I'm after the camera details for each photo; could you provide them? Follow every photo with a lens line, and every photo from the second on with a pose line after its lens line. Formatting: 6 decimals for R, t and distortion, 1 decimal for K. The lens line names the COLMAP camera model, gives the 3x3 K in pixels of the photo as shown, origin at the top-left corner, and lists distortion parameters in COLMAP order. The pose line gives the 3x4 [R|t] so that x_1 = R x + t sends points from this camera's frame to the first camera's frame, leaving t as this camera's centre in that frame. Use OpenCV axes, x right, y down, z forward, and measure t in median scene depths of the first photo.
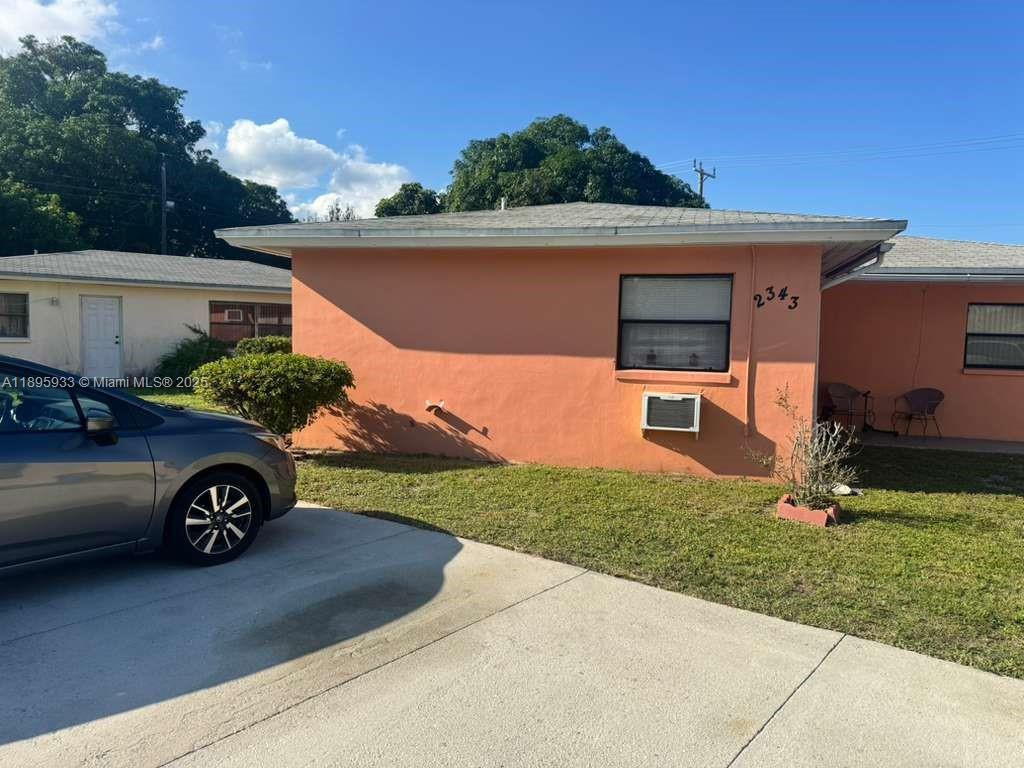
lens RADIAL K [[727.8, 0, 512.0], [0, 727.8, 384.0], [0, 0, 1]] dist [0.004075, 0.000977]
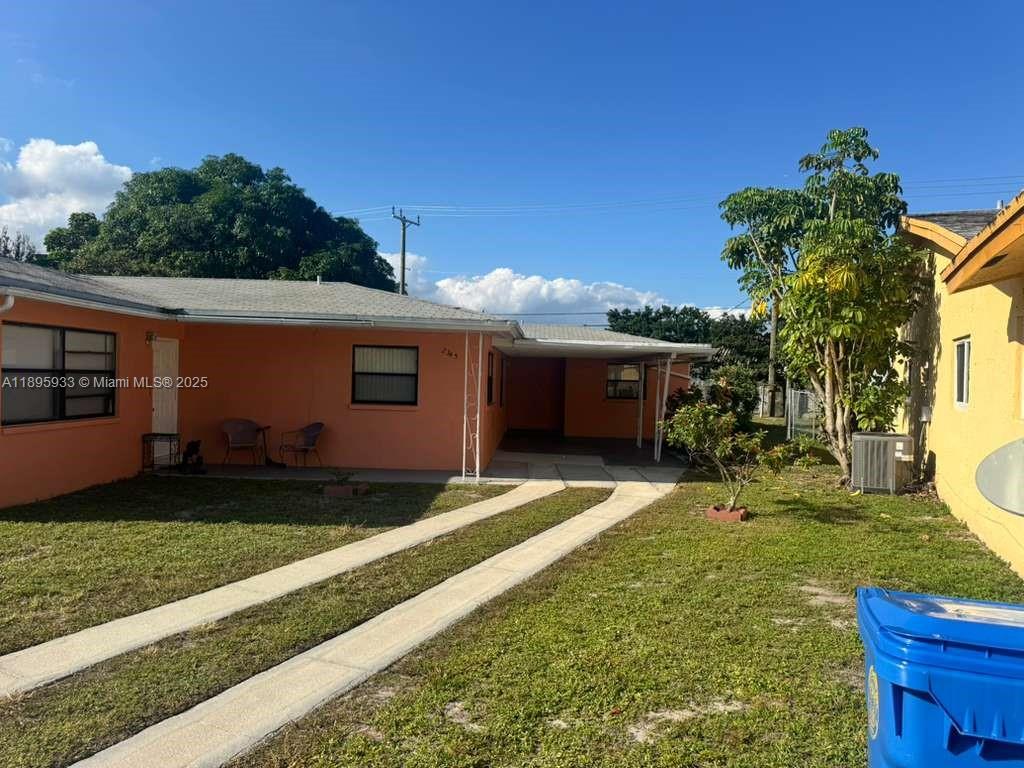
lens RADIAL K [[724.1, 0, 512.0], [0, 724.1, 384.0], [0, 0, 1]] dist [0.075876, -0.087598]
pose [[0.976754, -0.003649, 0.214332, 0.848335], [0.015393, 0.998468, -0.053151, 0.013785], [-0.213809, 0.055214, 0.975314, -0.162907]]
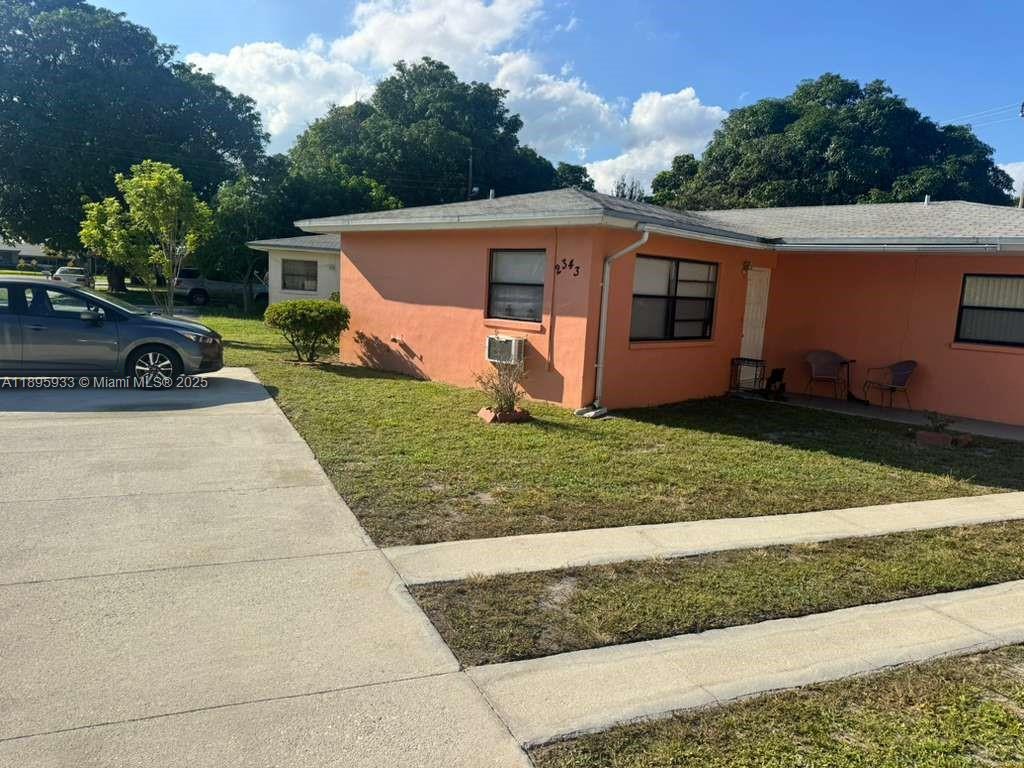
lens RADIAL K [[724.1, 0, 512.0], [0, 724.1, 384.0], [0, 0, 1]] dist [0.075876, -0.087598]
pose [[0.867345, 0.085742, -0.490267, 0.809799], [-0.065527, 0.996147, 0.058289, 0.019772], [0.493376, -0.018431, 0.869621, -0.174386]]
